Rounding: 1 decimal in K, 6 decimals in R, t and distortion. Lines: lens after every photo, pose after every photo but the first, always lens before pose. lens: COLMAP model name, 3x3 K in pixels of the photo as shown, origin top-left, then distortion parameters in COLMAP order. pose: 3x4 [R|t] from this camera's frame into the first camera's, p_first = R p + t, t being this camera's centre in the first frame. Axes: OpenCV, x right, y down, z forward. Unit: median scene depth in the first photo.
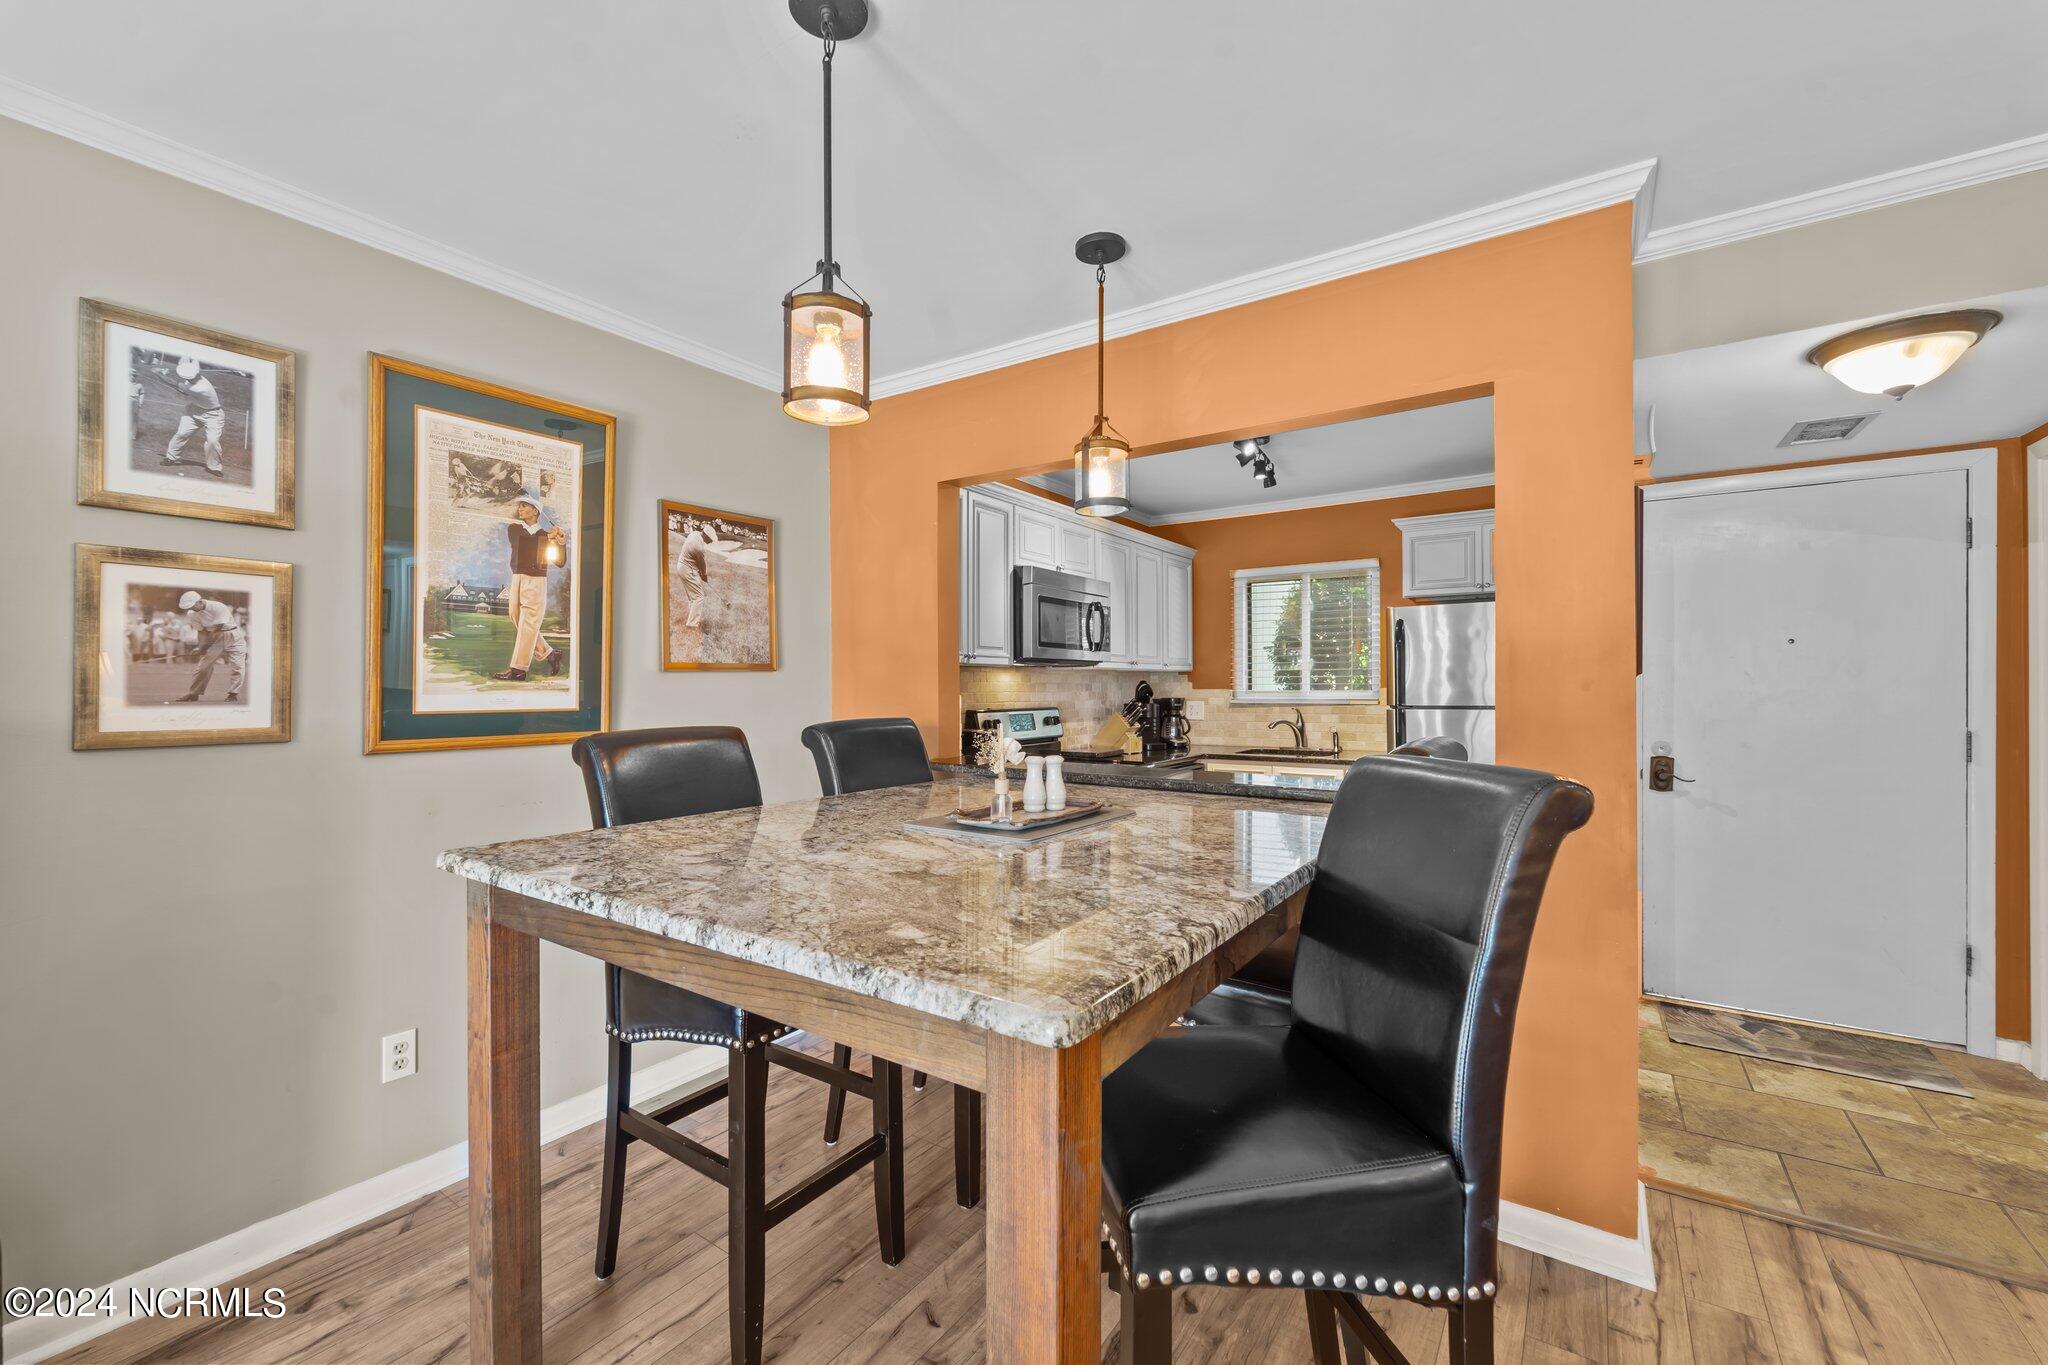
lens RADIAL K [[834.4, 0, 1019.7], [0, 834.4, 685.1], [0, 0, 1]] dist [0.002567, -0.002533]
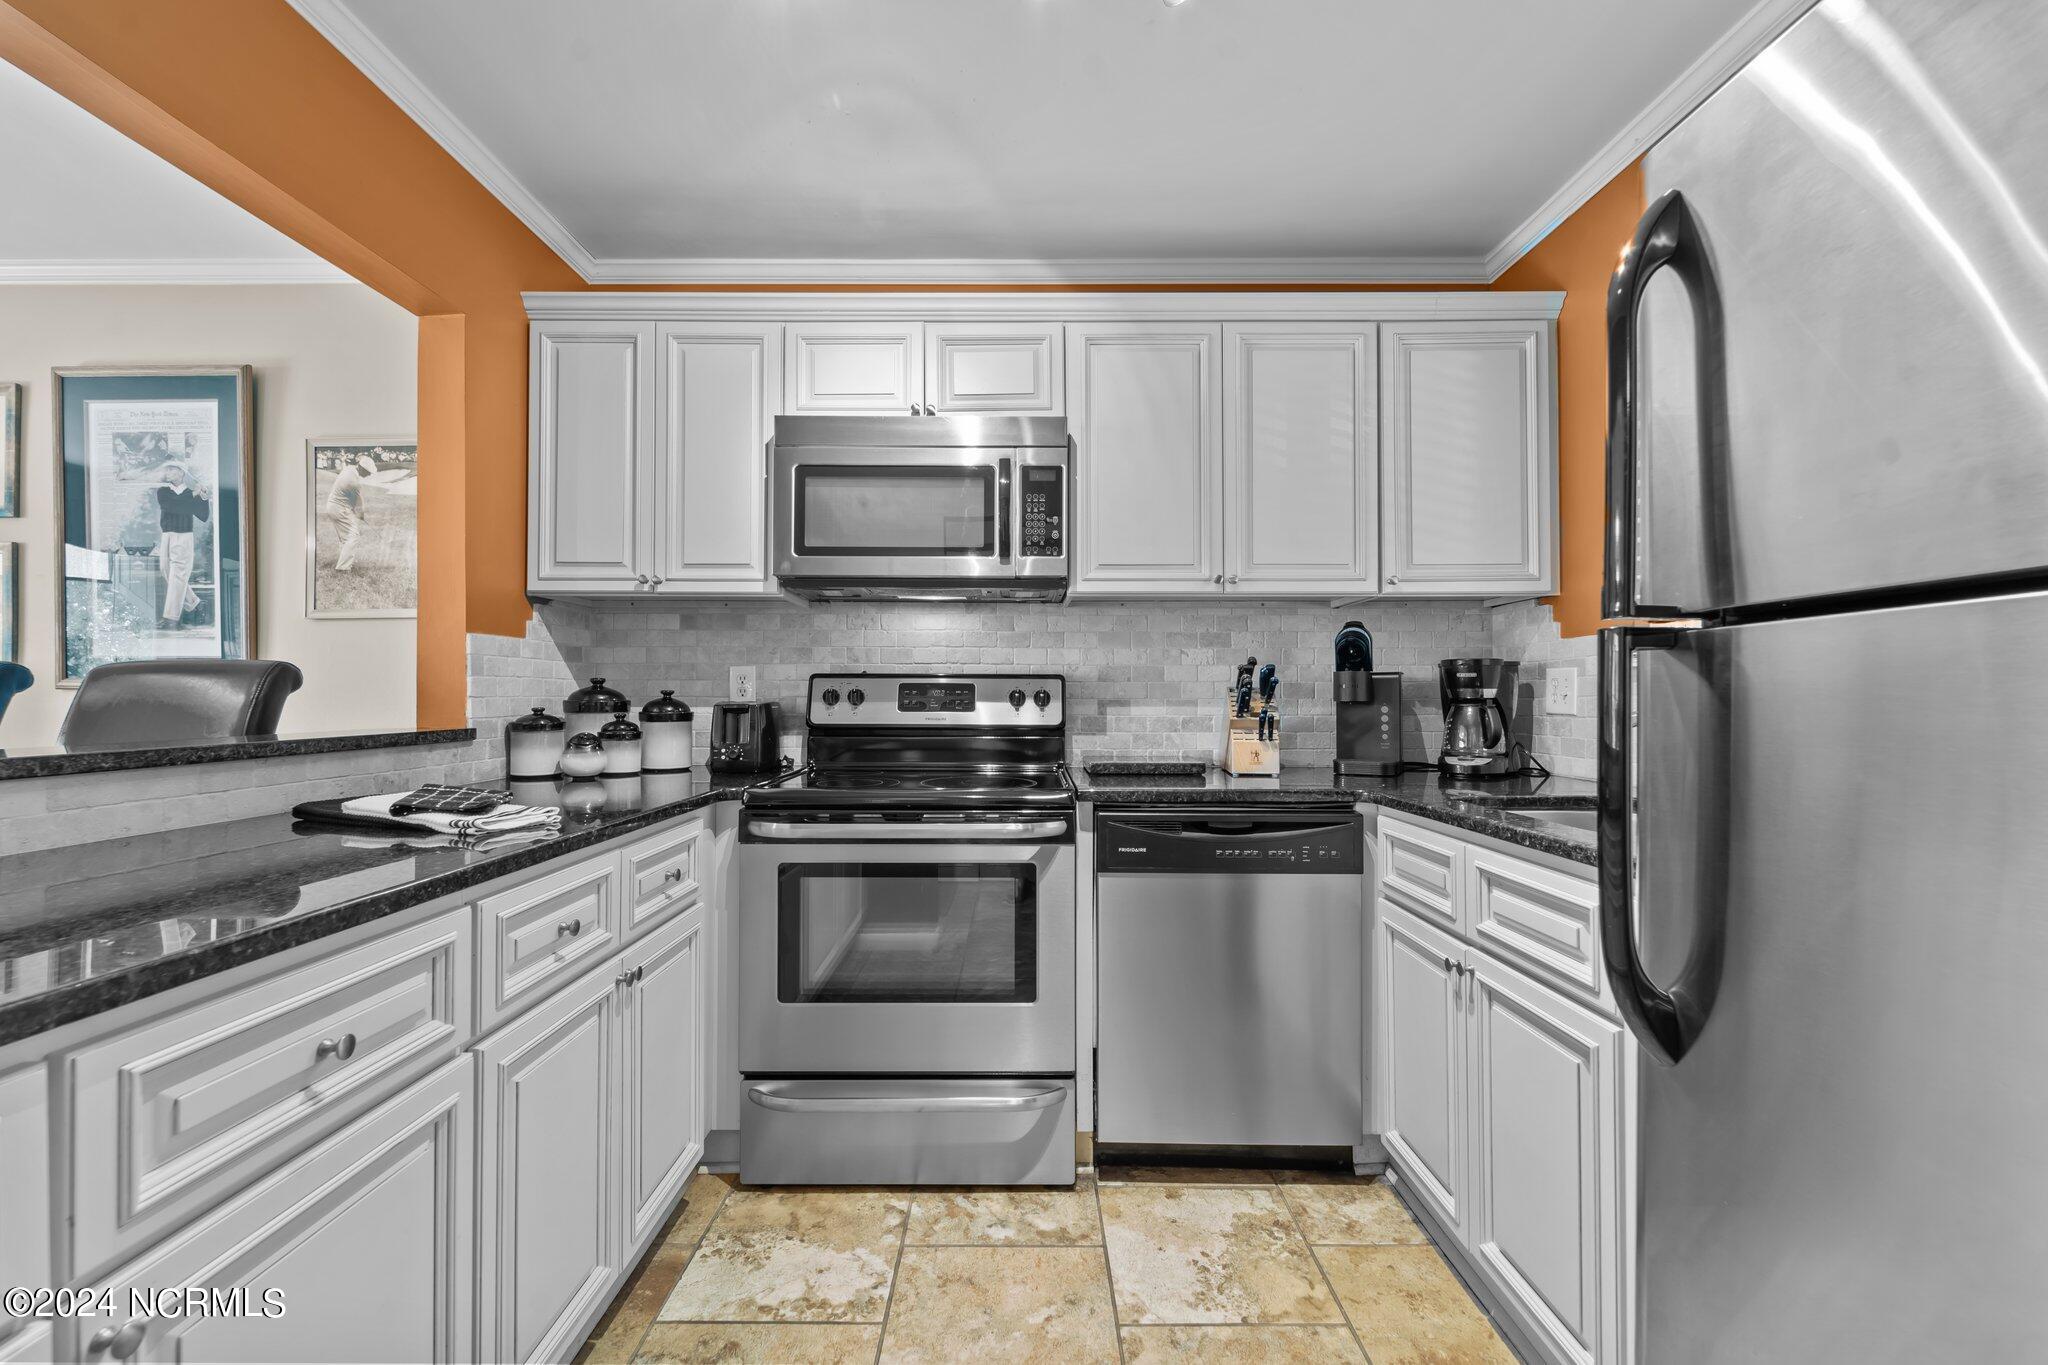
lens RADIAL K [[834.4, 0, 1017.4], [0, 834.4, 693.7], [0, 0, 1]] dist [0.002567, -0.002533]
pose [[0.556398, 0.003144, -0.830910, 0.946789], [-0.003473, 0.999993, 0.001459, 0.075282], [0.830909, 0.002074, 0.556404, 1.330987]]
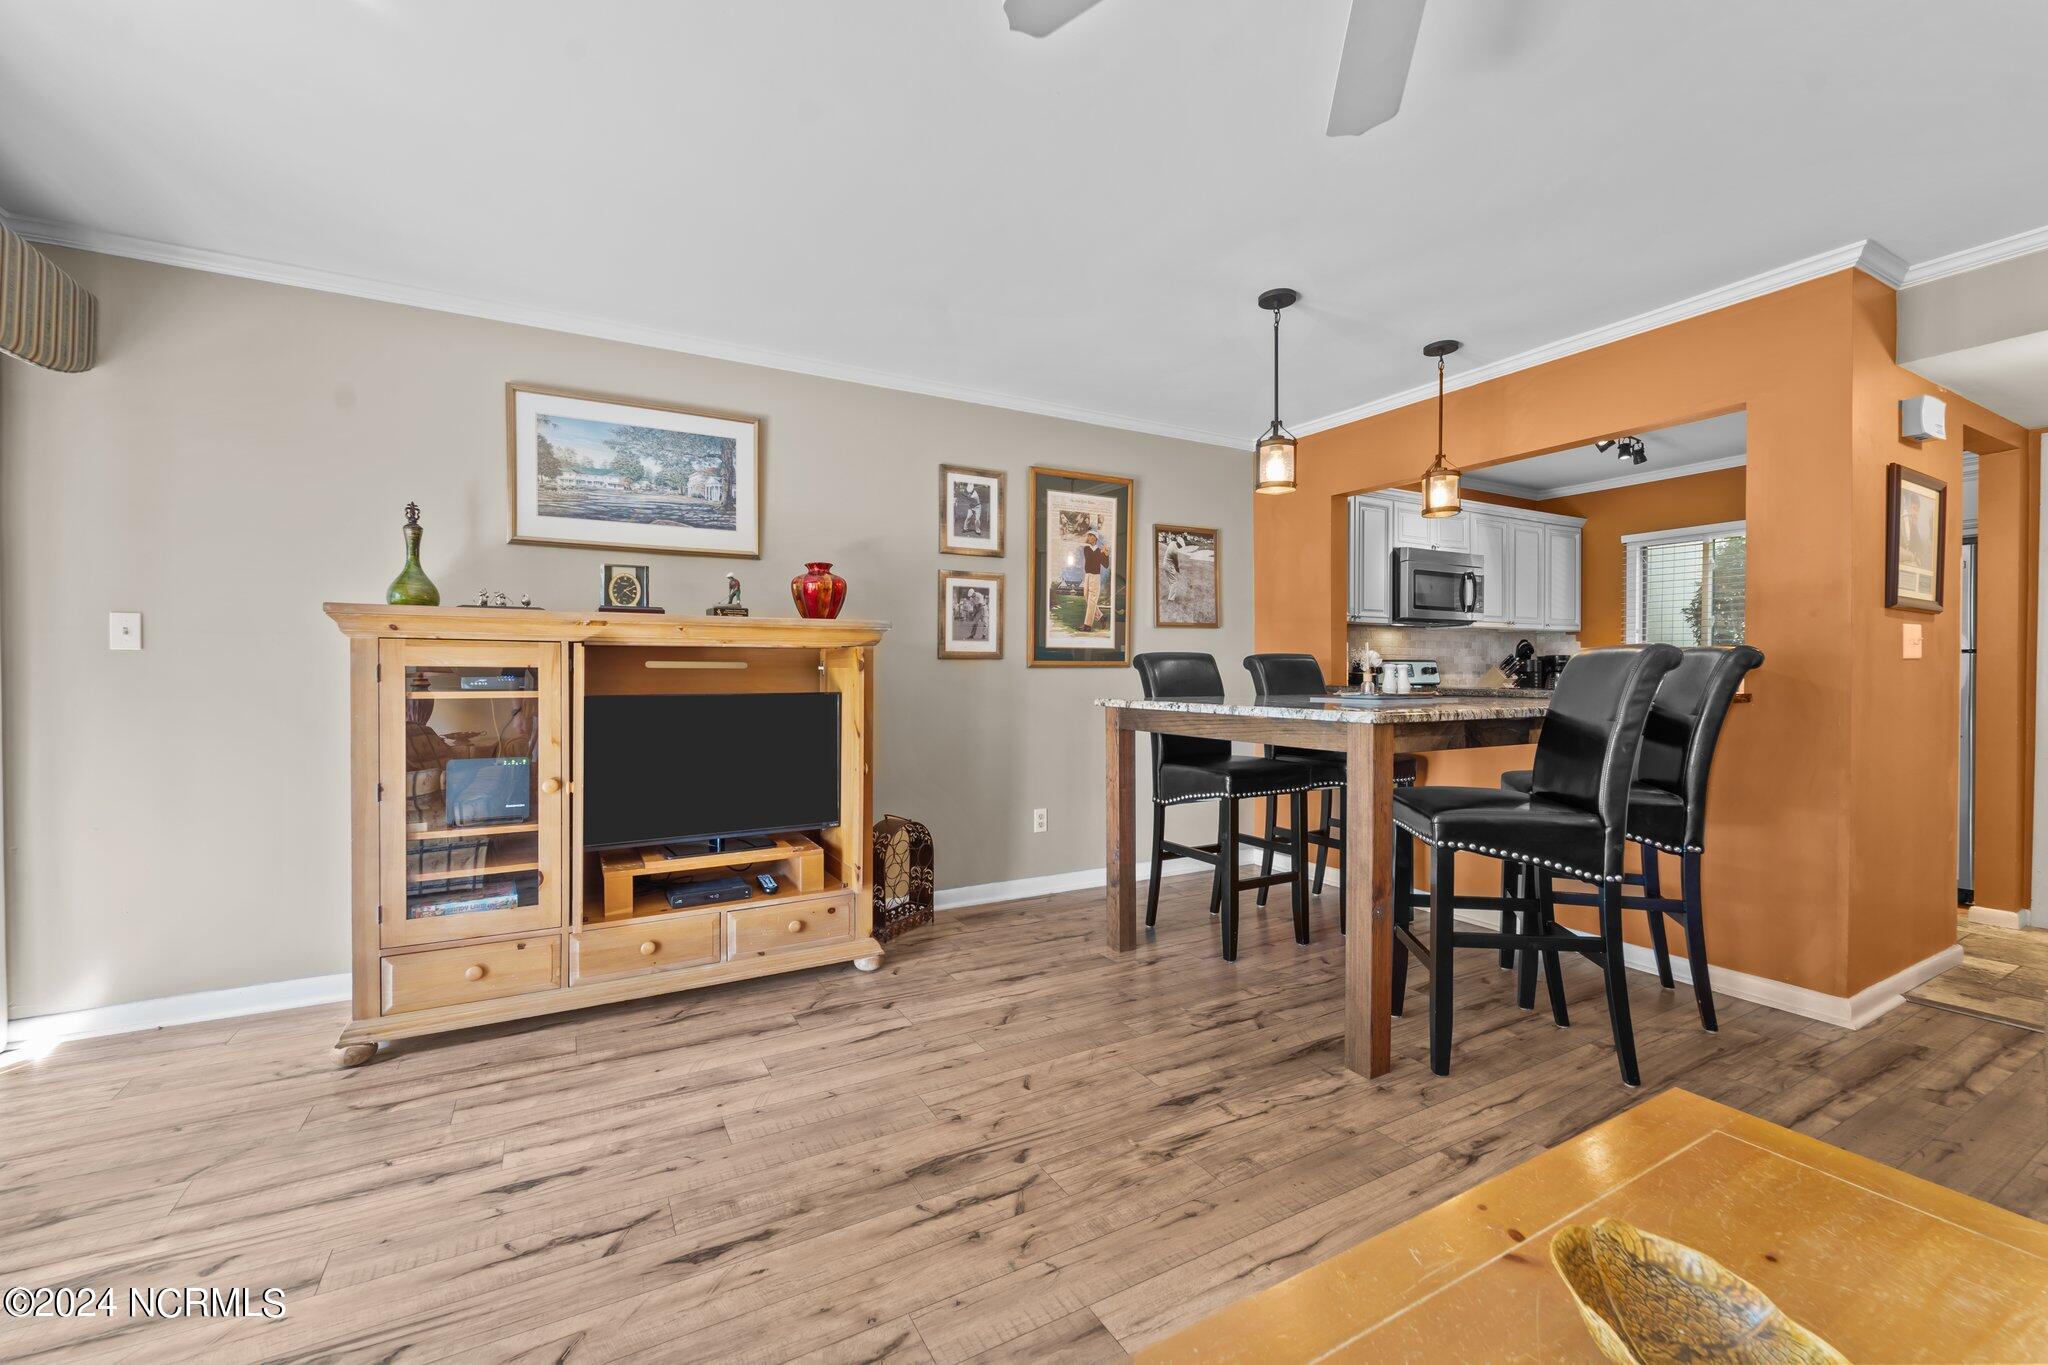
lens RADIAL K [[834.4, 0, 1019.6], [0, 834.4, 678.7], [0, 0, 1]] dist [0.002567, -0.002533]
pose [[0.897427, 0.004311, -0.441142, 0.075294], [0.000810, 0.999934, 0.011419, 0.078143], [0.441162, -0.010605, 0.897365, -0.720390]]
